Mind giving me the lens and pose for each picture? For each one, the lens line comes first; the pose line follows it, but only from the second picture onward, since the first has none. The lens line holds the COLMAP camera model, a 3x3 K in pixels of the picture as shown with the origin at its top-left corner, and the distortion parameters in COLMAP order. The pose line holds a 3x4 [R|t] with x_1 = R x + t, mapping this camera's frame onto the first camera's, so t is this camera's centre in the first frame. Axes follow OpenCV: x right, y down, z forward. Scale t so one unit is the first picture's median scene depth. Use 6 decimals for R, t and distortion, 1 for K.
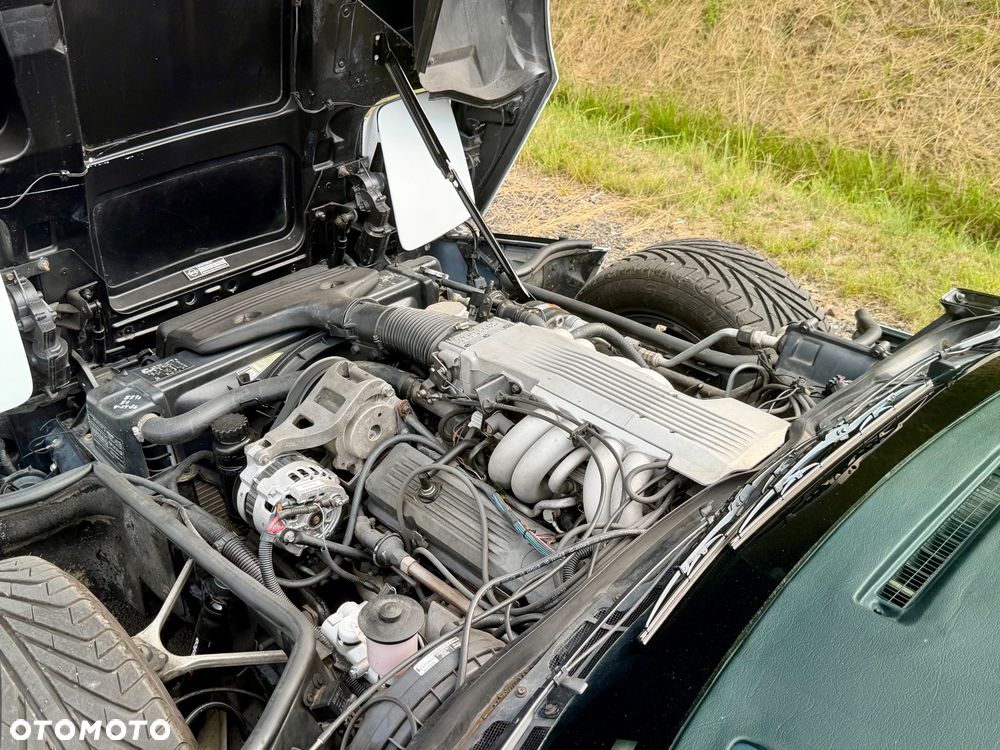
lens RADIAL K [[1004.4, 0, 497.2], [0, 1004.4, 388.4], [0, 0, 1]] dist [0.166011, -0.357206]
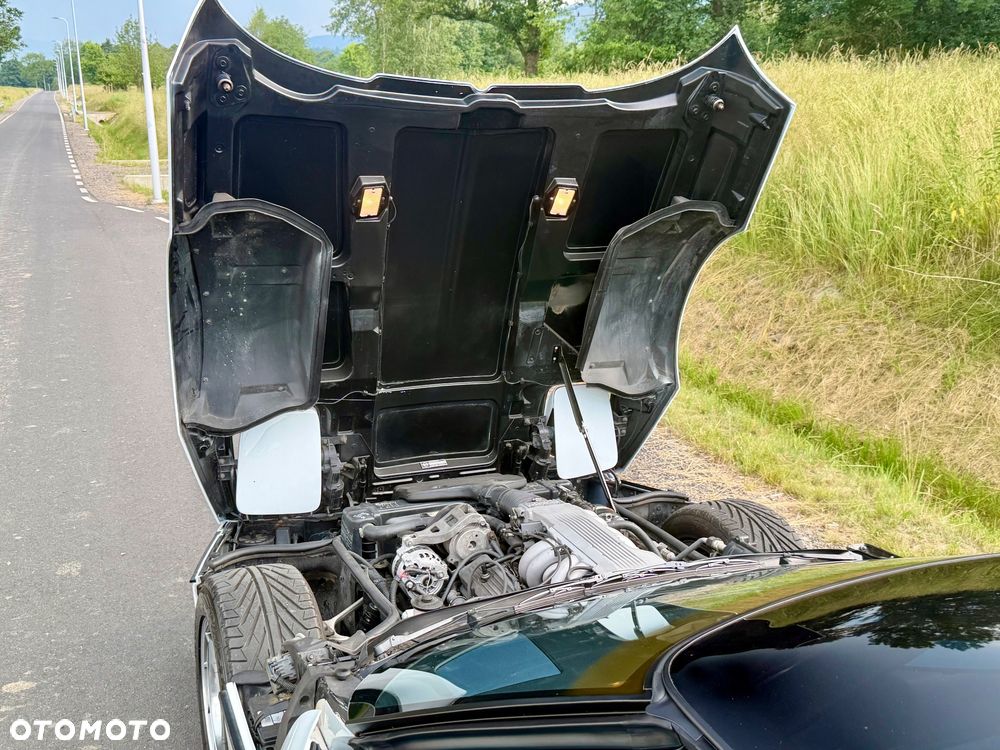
lens RADIAL K [[1012.1, 0, 501.5], [0, 1012.1, 379.9], [0, 0, 1]] dist [0.166654, -0.319396]
pose [[0.931954, 0.129736, -0.338571, 0.376801], [-0.228761, 0.934868, -0.271460, 0.186431], [0.281301, 0.330440, 0.900932, -0.532661]]
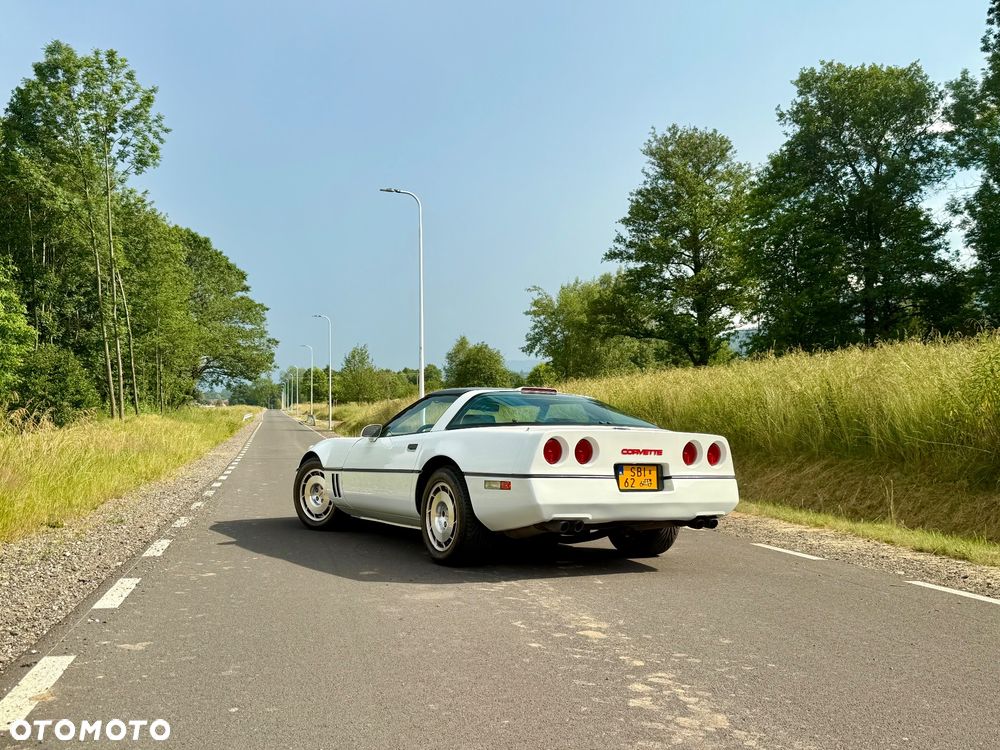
lens RADIAL K [[1026.7, 0, 500.5], [0, 1026.7, 392.5], [0, 0, 1]] dist [0.244129, -0.441551]
pose [[0.858944, 0.016588, -0.511800, 1.346030], [-0.304711, 0.819818, -0.484819, 1.870629], [0.411541, 0.572384, 0.709233, -2.448016]]
